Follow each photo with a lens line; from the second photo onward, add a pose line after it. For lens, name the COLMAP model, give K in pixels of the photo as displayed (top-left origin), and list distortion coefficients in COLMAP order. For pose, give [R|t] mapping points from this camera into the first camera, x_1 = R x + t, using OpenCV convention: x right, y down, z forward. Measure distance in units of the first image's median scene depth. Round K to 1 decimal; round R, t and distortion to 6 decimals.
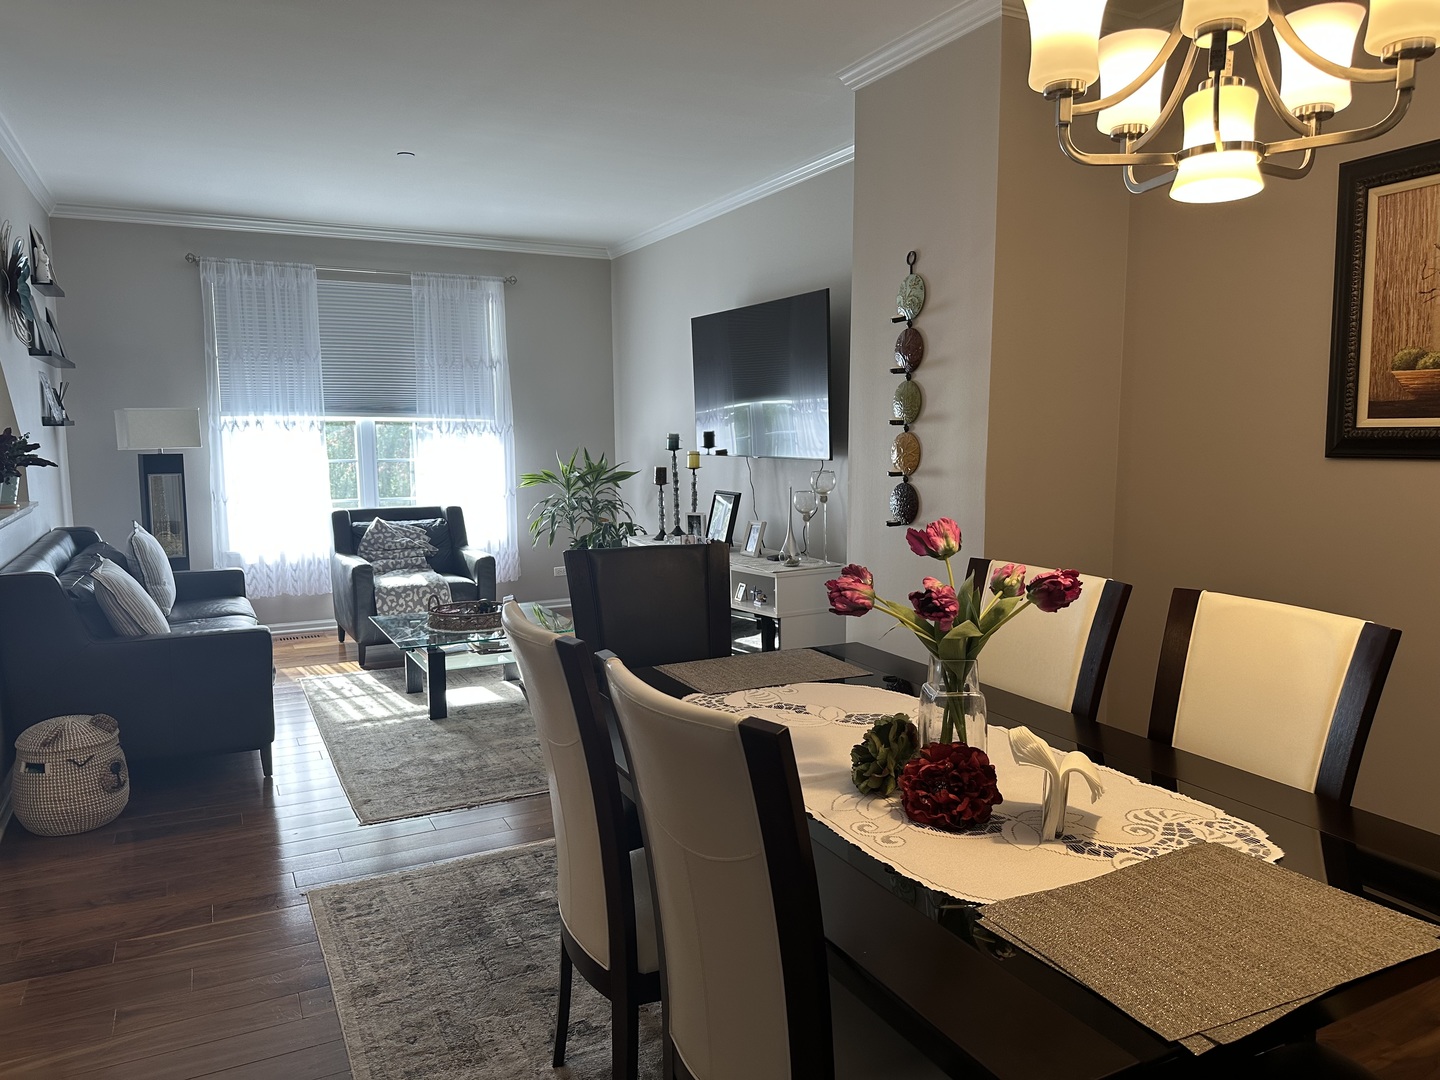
lens RADIAL K [[973.7, 0, 729.1], [0, 973.7, 533.6], [0, 0, 1]] dist [0.035805, -0.059261]
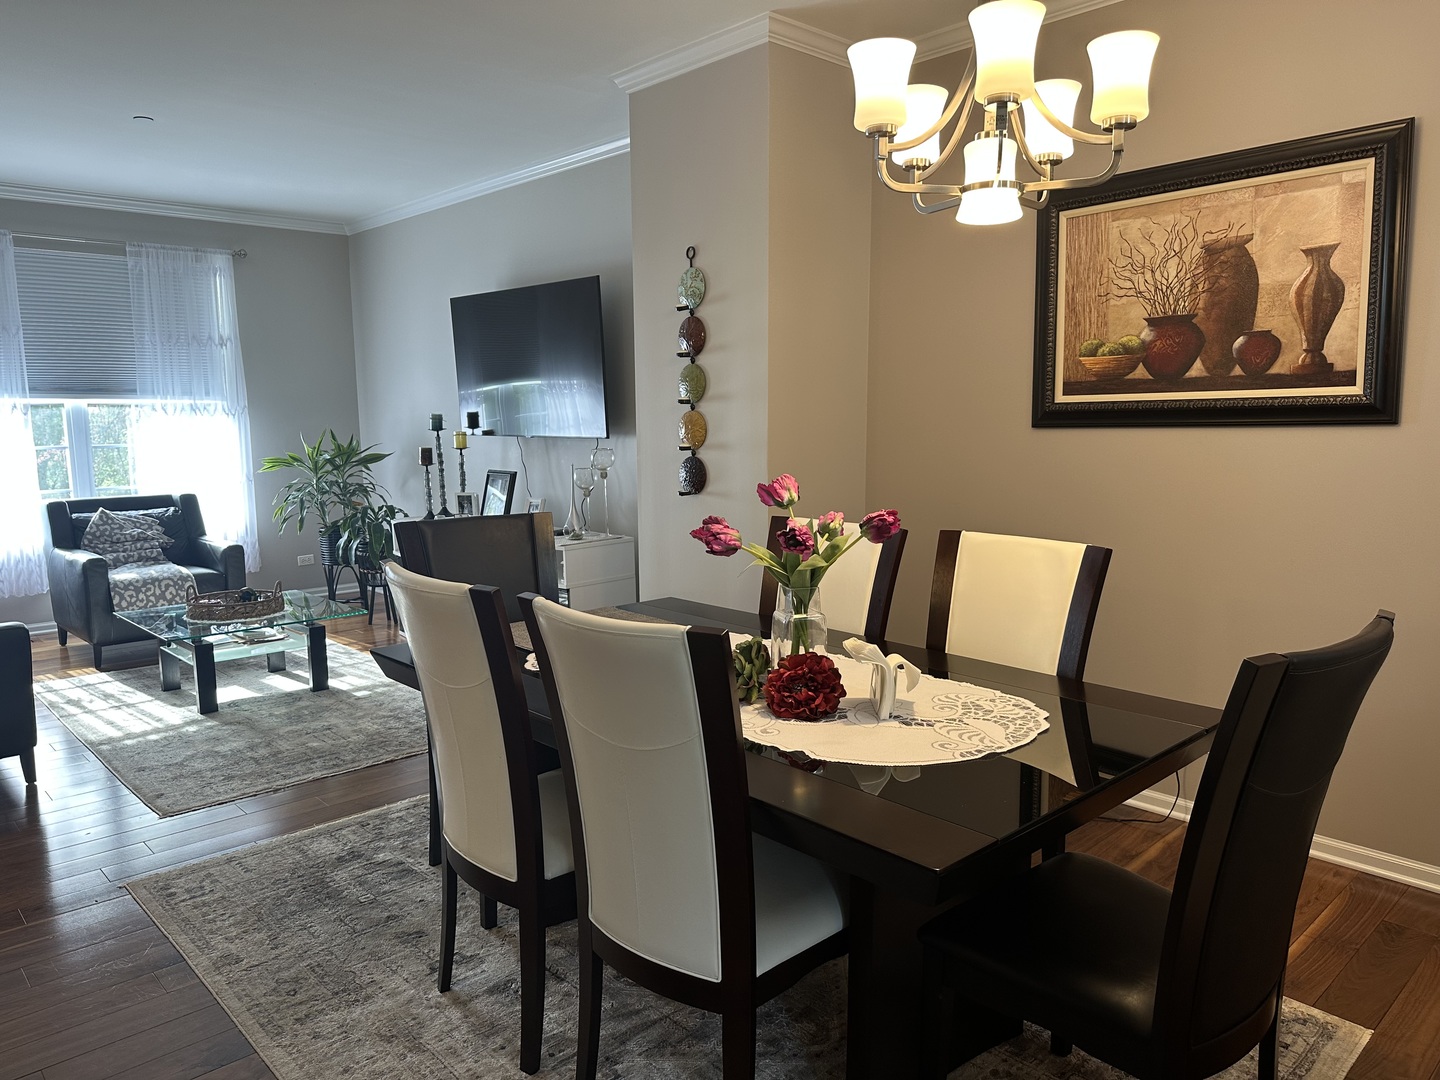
lens RADIAL K [[973.7, 0, 713.4], [0, 973.7, 530.6], [0, 0, 1]] dist [0.035805, -0.059261]
pose [[0.962704, -0.036653, 0.268063, -0.096216], [0.033414, 0.999303, 0.016637, 0.015518], [-0.268486, -0.007060, 0.963258, -0.072762]]
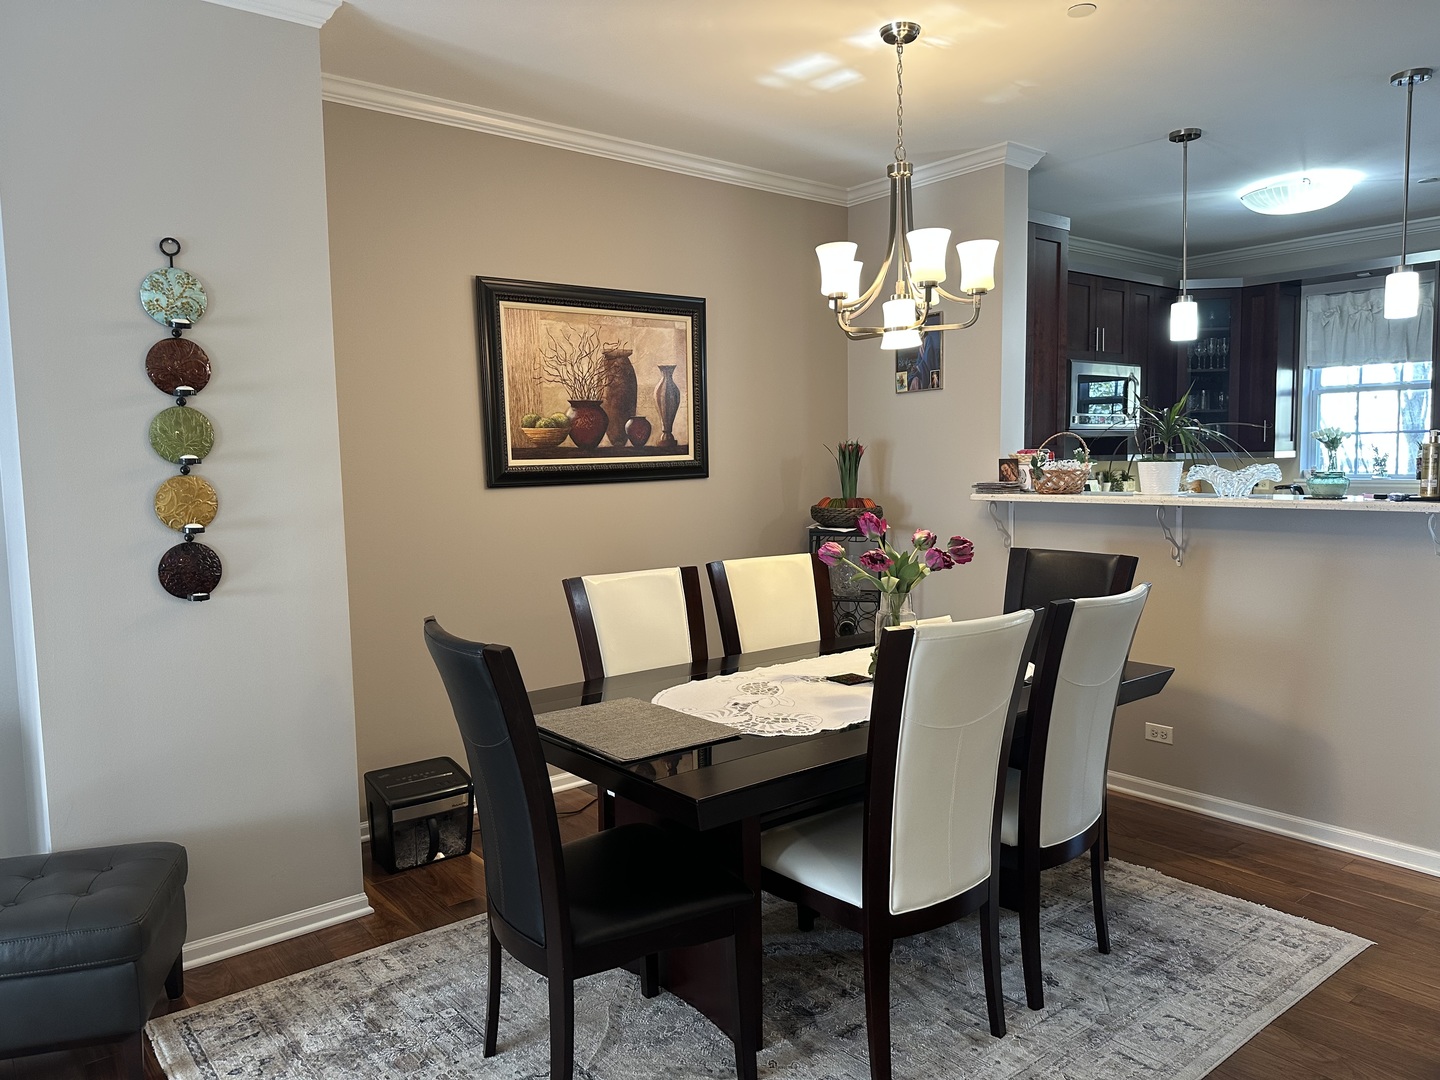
lens RADIAL K [[973.7, 0, 754.9], [0, 973.7, 535.9], [0, 0, 1]] dist [0.035805, -0.059261]
pose [[-0.203173, -0.069875, 0.976646, -0.652534], [0.121578, 0.987931, 0.095974, -0.078741], [-0.971566, 0.138238, -0.192226, 0.731850]]
